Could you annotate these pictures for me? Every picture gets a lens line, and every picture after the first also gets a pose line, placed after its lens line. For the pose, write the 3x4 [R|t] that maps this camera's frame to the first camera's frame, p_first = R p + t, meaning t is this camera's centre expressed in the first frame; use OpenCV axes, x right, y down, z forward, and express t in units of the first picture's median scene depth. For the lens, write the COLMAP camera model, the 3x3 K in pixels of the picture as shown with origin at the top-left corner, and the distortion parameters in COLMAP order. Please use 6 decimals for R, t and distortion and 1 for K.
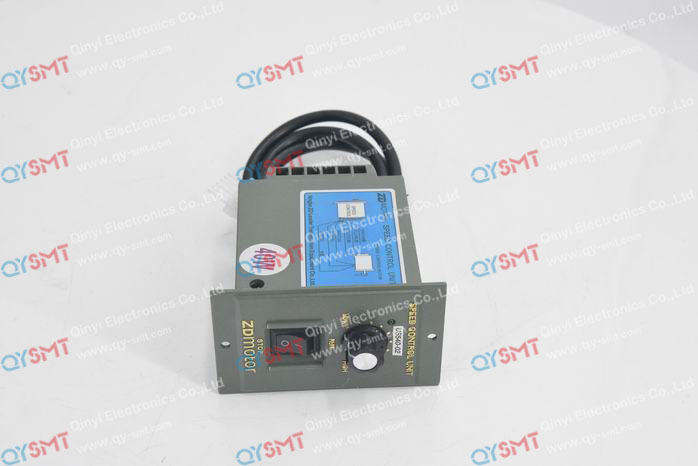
lens RADIAL K [[1179.4, 0, 349.0], [0, 1179.4, 233.0], [0, 0, 1]] dist [-0.004206, 0.013567]
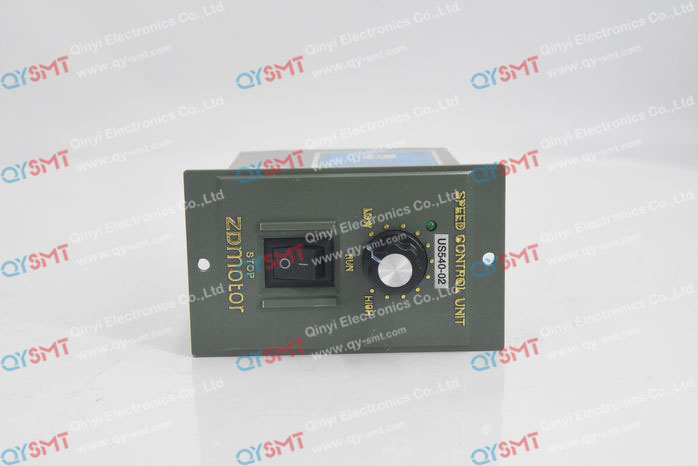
lens RADIAL K [[1179.4, 0, 349.0], [0, 1179.4, 233.0], [0, 0, 1]] dist [-0.004206, 0.013567]
pose [[1.000000, -0.000065, -0.000003, 0.000004], [0.000065, 1.000000, 0.000243, -0.119380], [0.000003, -0.000243, 1.000000, 0.000000]]
